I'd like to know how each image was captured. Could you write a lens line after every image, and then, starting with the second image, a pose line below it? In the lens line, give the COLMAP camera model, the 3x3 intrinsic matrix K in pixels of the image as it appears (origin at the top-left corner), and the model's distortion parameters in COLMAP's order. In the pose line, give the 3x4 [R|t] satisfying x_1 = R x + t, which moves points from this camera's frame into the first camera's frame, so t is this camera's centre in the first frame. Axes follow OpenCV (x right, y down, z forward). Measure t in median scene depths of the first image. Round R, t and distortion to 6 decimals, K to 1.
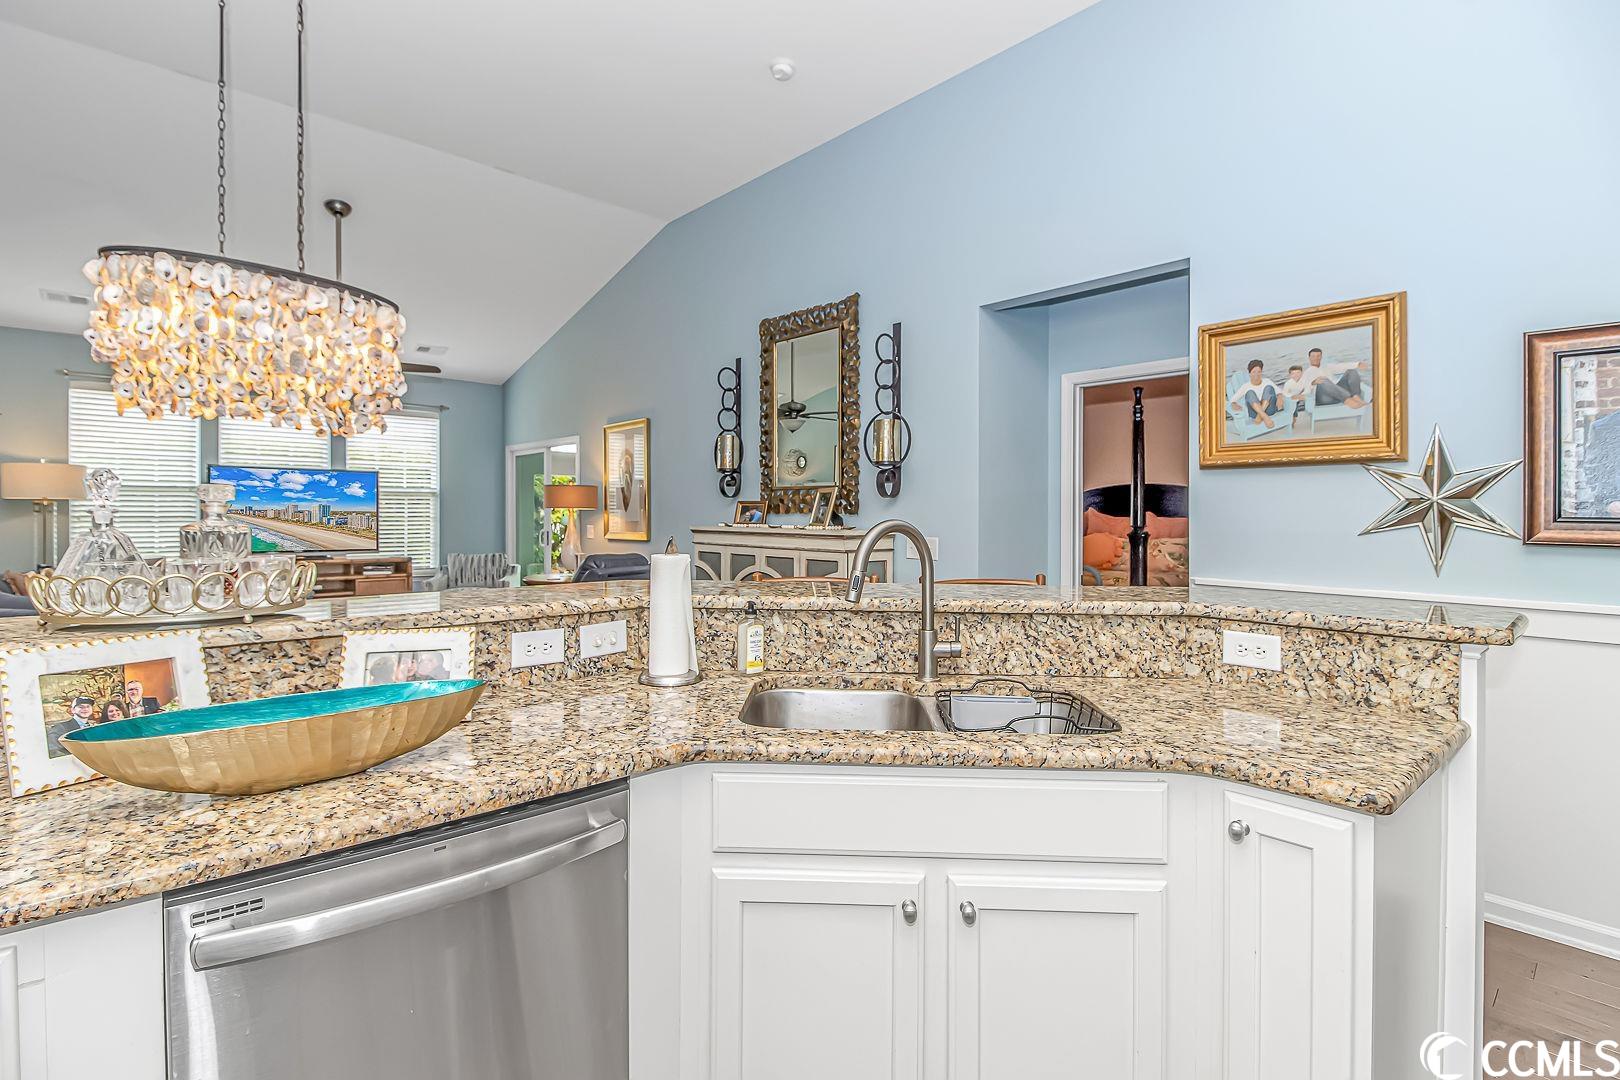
lens RADIAL K [[758.3, 0, 813.1], [0, 758.3, 524.8], [0, 0, 1]] dist [-0.001872, -0.000922]
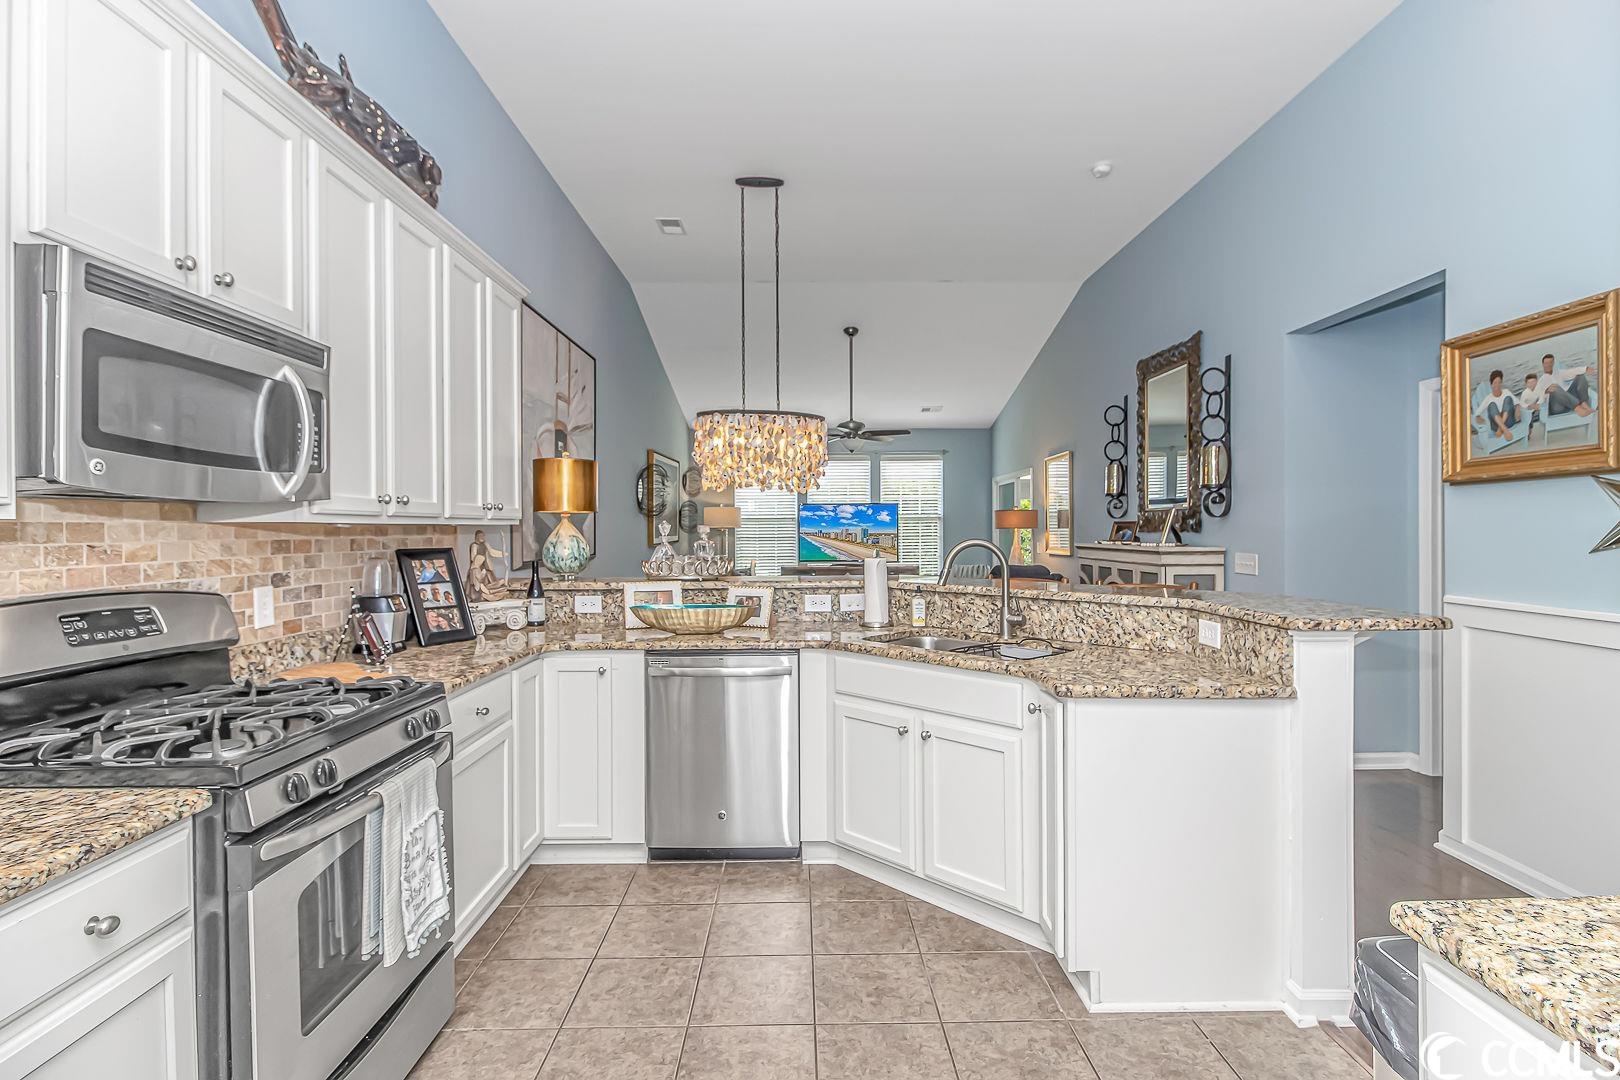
lens RADIAL K [[759.3, 0, 815.9], [0, 759.3, 555.5], [0, 0, 1]] dist [0.002123, 0.000494]
pose [[0.742164, 0.011418, -0.670121, 0.634551], [0.000502, 0.999845, 0.017592, -0.000053], [0.670218, -0.013392, 0.742043, -0.322071]]
